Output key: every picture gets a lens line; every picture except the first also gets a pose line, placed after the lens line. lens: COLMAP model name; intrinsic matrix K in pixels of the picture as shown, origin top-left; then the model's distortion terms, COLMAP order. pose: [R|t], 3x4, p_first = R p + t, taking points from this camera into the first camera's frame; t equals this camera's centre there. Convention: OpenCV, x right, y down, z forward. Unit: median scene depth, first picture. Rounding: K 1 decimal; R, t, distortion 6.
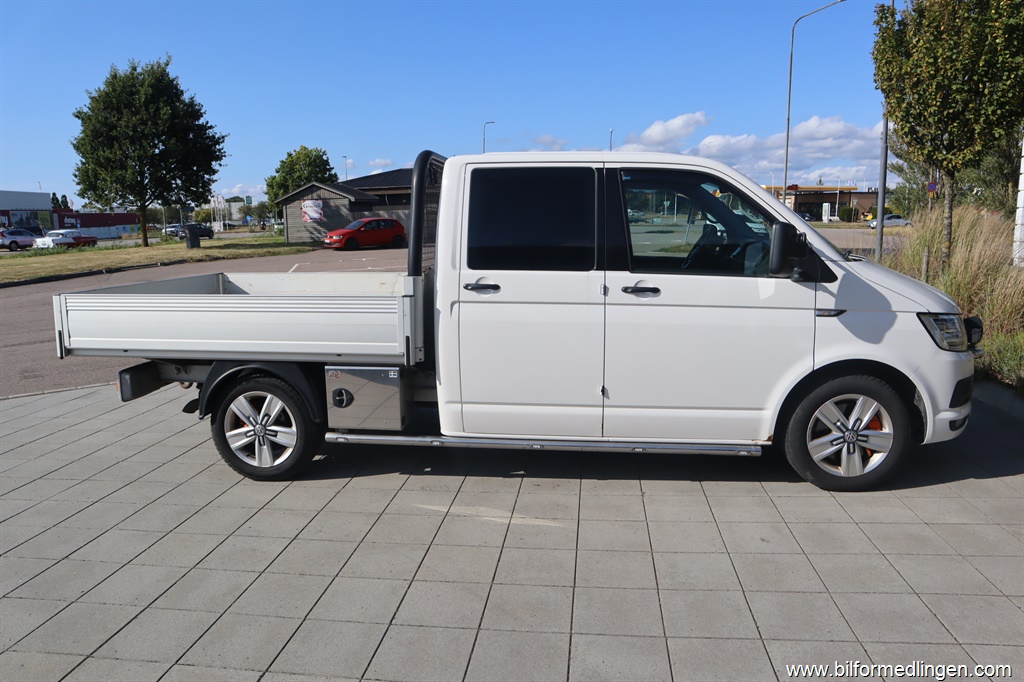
lens RADIAL K [[713.5, 0, 509.3], [0, 713.5, 341.4], [0, 0, 1]] dist [-0.128671, 0.079735]
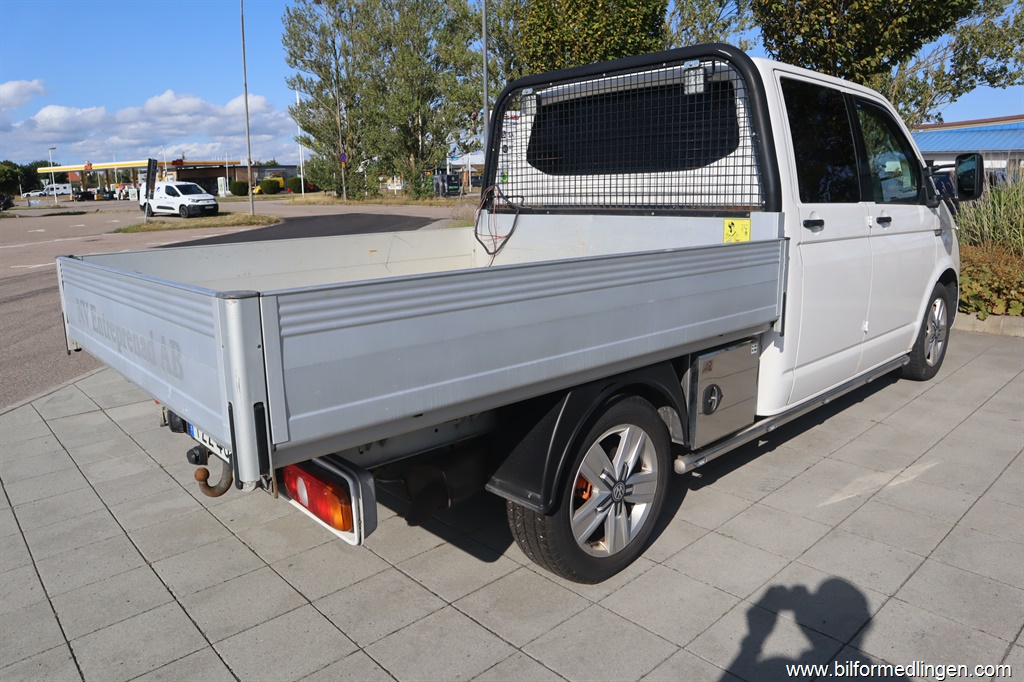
lens RADIAL K [[713.5, 0, 509.3], [0, 713.5, 341.4], [0, 0, 1]] dist [-0.128671, 0.079735]
pose [[0.662837, -0.164131, 0.730554, -0.801264], [0.140481, 0.985613, 0.093975, -0.060900], [-0.735468, 0.040339, 0.676358, 0.651792]]
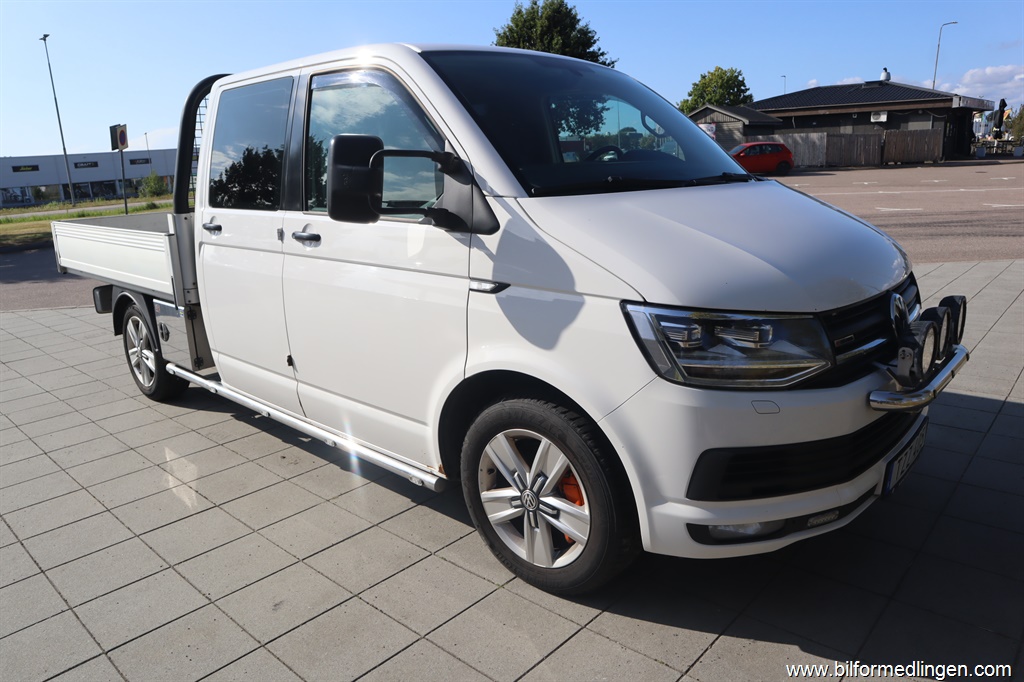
lens RADIAL K [[713.5, 0, 509.3], [0, 713.5, 341.4], [0, 0, 1]] dist [-0.128671, 0.079735]
pose [[0.813453, 0.126614, -0.567683, 0.707063], [-0.067875, 0.990014, 0.123550, -0.060587], [0.577657, -0.061971, 0.813924, 0.449957]]
